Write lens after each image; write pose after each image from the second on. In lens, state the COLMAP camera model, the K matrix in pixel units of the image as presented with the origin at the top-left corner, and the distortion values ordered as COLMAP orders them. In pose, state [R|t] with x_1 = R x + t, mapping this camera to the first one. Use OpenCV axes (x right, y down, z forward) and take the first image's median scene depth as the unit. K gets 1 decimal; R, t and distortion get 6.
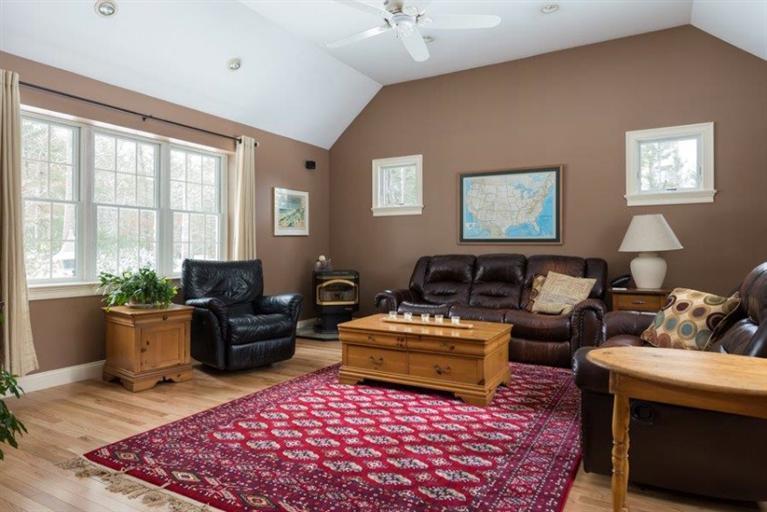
lens RADIAL K [[506.1, 0, 382.7], [0, 506.1, 249.5], [0, 0, 1]] dist [-0.005566, -0.004293]
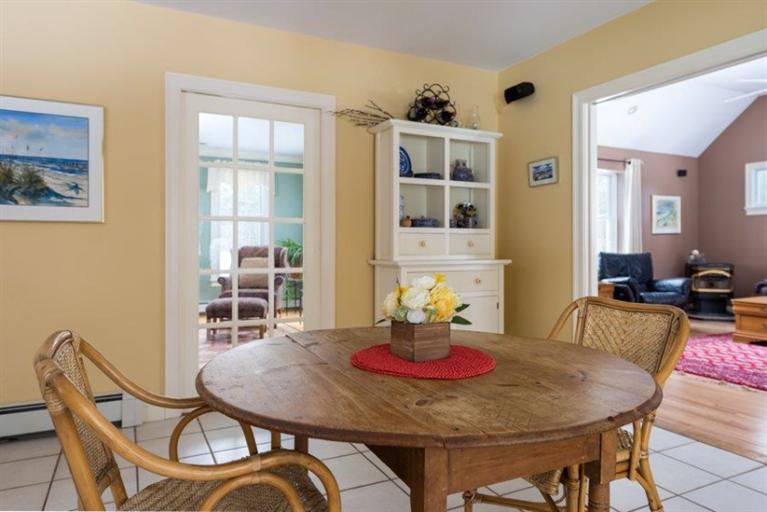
lens RADIAL K [[506.1, 0, 382.7], [0, 506.1, 249.5], [0, 0, 1]] dist [-0.005566, -0.004293]
pose [[0.825694, 0.006328, -0.564083, -0.060758], [-0.000399, 0.999943, 0.010634, -0.001930], [0.564119, -0.008555, 0.825649, -0.404872]]
